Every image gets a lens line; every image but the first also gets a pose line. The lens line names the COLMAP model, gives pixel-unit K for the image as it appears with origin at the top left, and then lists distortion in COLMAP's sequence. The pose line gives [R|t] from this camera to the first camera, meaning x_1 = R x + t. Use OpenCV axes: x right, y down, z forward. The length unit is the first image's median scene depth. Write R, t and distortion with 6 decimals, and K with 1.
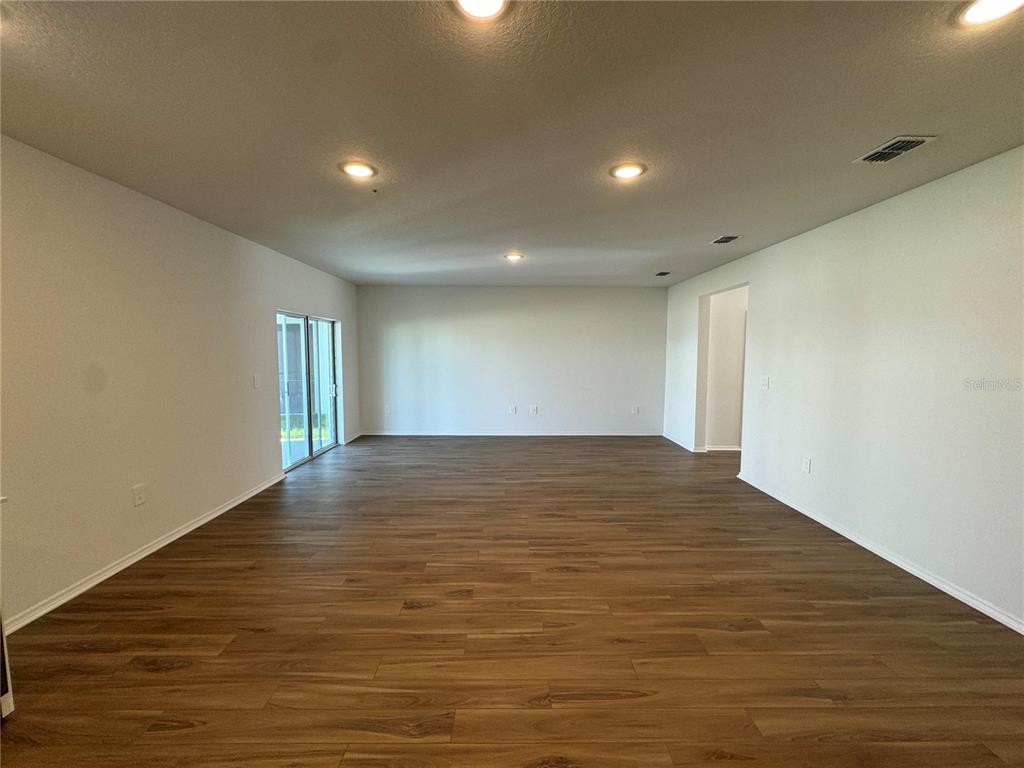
lens RADIAL K [[410.3, 0, 512.0], [0, 410.3, 384.0], [0, 0, 1]] dist [-0.000291, -0.000039]
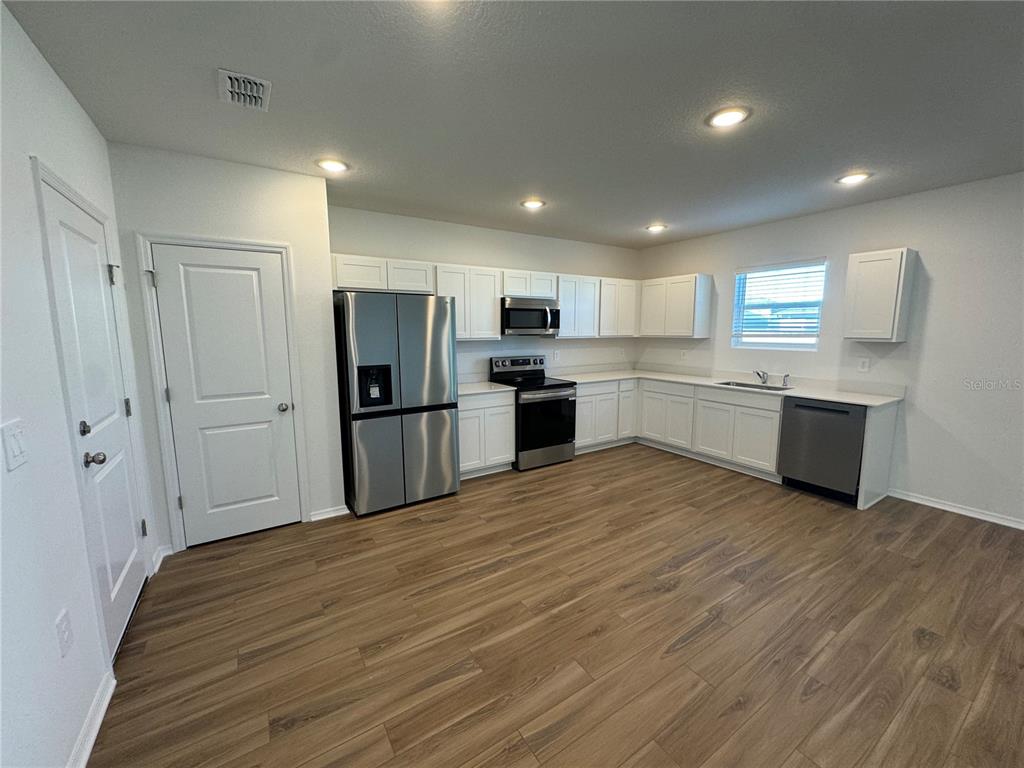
lens RADIAL K [[410.3, 0, 512.0], [0, 410.3, 384.0], [0, 0, 1]] dist [-0.000291, -0.000039]
pose [[-0.847045, 0.068343, -0.527109, 1.079692], [-0.042186, 0.979927, 0.194844, -0.111739], [0.529845, 0.187278, -0.827159, 1.402587]]
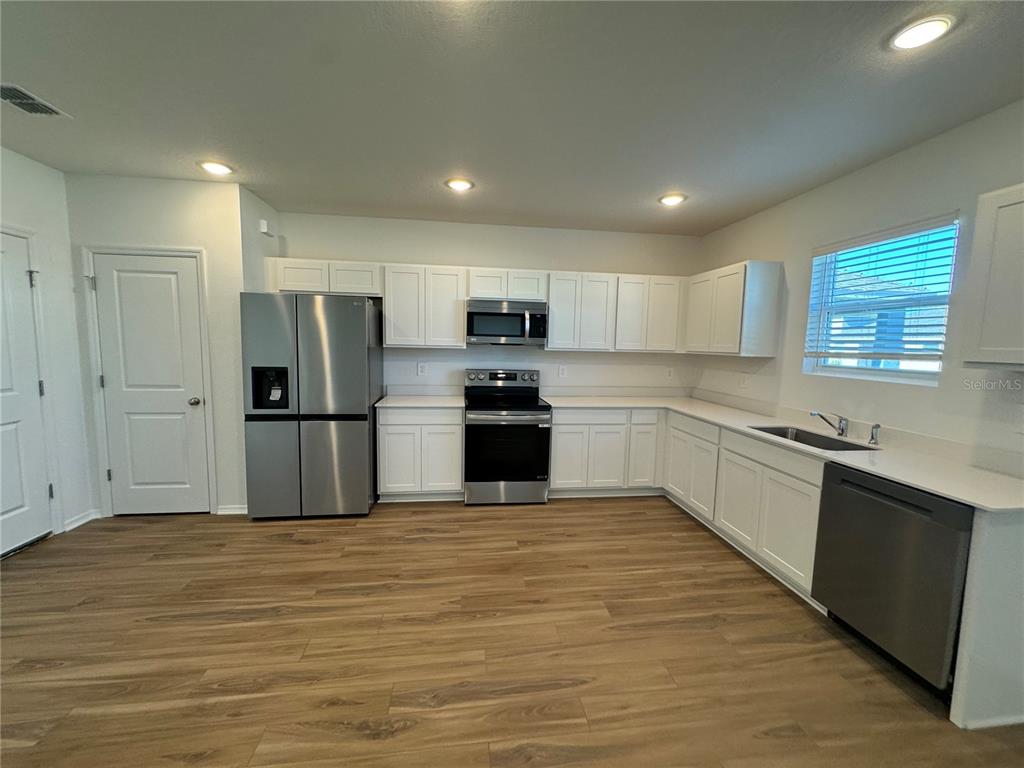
lens RADIAL K [[410.3, 0, 512.0], [0, 410.3, 384.0], [0, 0, 1]] dist [-0.000291, -0.000039]
pose [[-0.992804, -0.016534, -0.118604, -0.060534], [-0.037356, 0.983761, 0.175554, -0.093542], [0.113775, 0.178721, -0.977299, 1.424143]]
